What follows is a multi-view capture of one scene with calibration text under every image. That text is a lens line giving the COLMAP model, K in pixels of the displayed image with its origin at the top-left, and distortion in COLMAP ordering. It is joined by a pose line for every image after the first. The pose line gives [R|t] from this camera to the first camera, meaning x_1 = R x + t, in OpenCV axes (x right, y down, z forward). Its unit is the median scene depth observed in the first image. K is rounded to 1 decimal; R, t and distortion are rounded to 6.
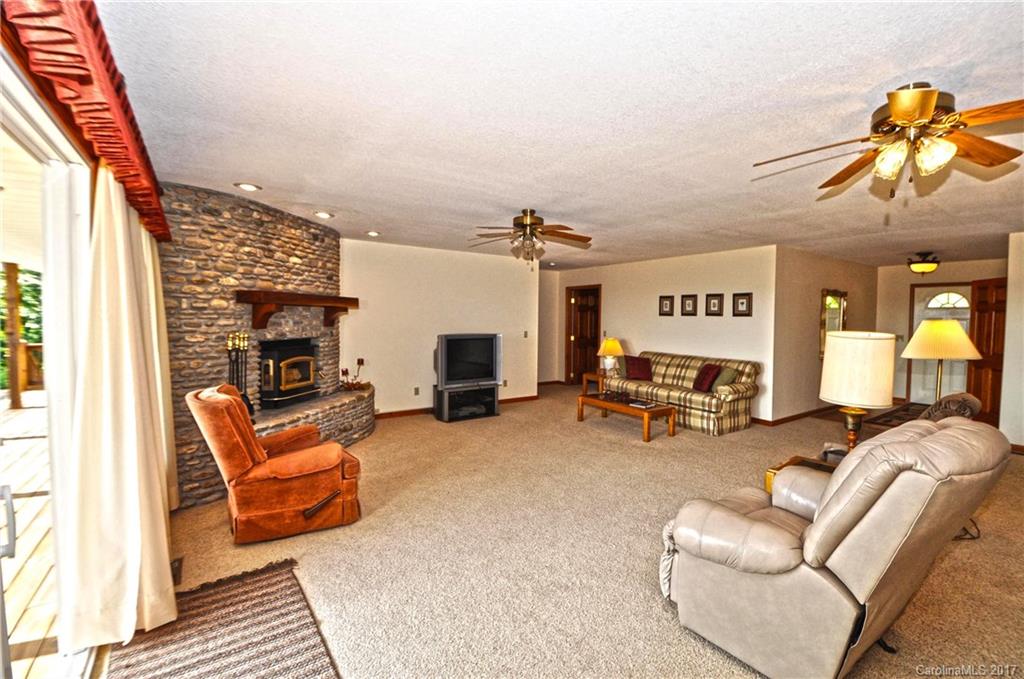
lens RADIAL K [[448.2, 0, 521.0], [0, 448.2, 334.6], [0, 0, 1]] dist [-0.000438, 0.000026]
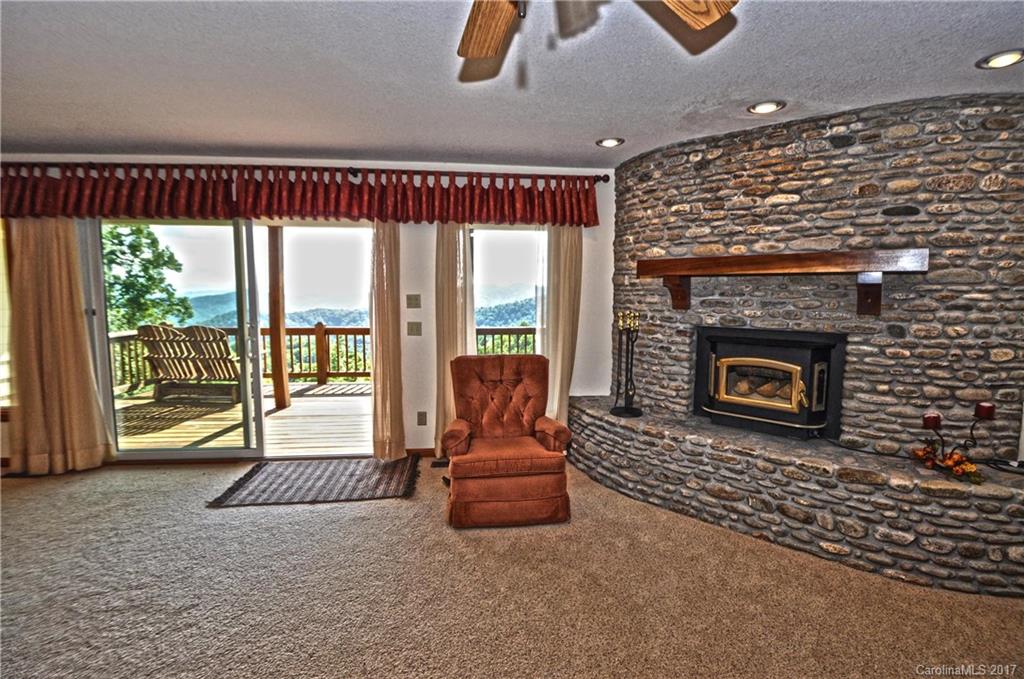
lens RADIAL K [[460.6, 0, 527.1], [0, 460.6, 336.9], [0, 0, 1]] dist [0.000152, -0.020598]
pose [[-0.491440, 0.074142, -0.867750, 0.226522], [-0.043763, 0.993009, 0.109629, -0.038495], [0.869811, 0.091851, -0.484760, 1.104614]]
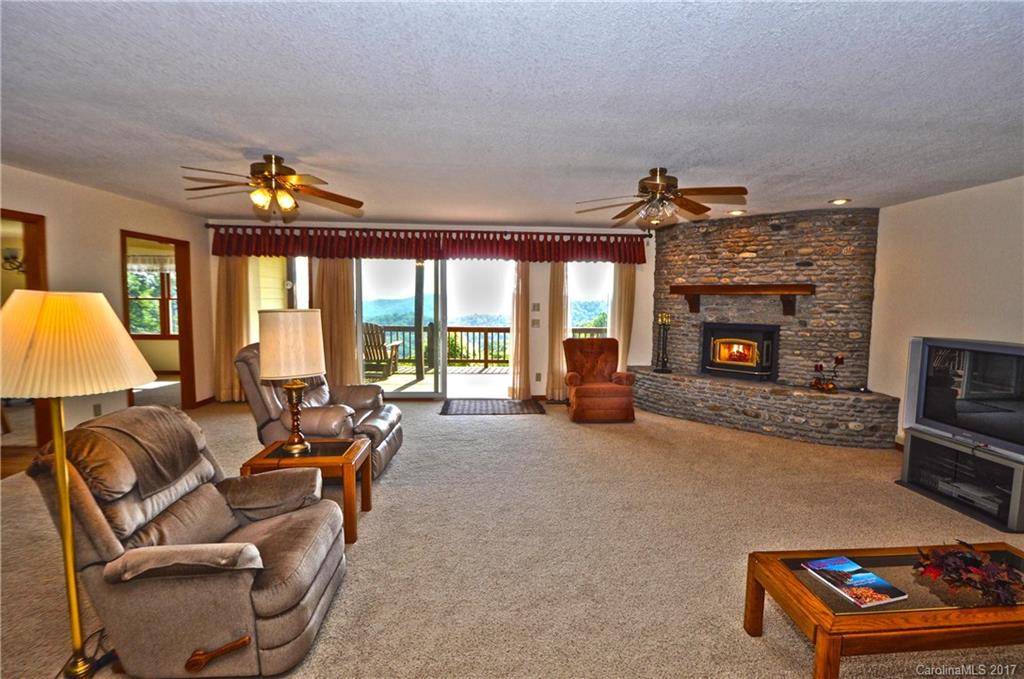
lens RADIAL K [[460.6, 0, 527.1], [0, 460.6, 336.9], [0, 0, 1]] dist [0.000152, -0.020598]
pose [[-0.523312, 0.053624, -0.850452, 0.866712], [-0.050217, 0.994343, 0.093597, -0.043047], [0.850660, 0.091687, -0.517659, 1.244921]]
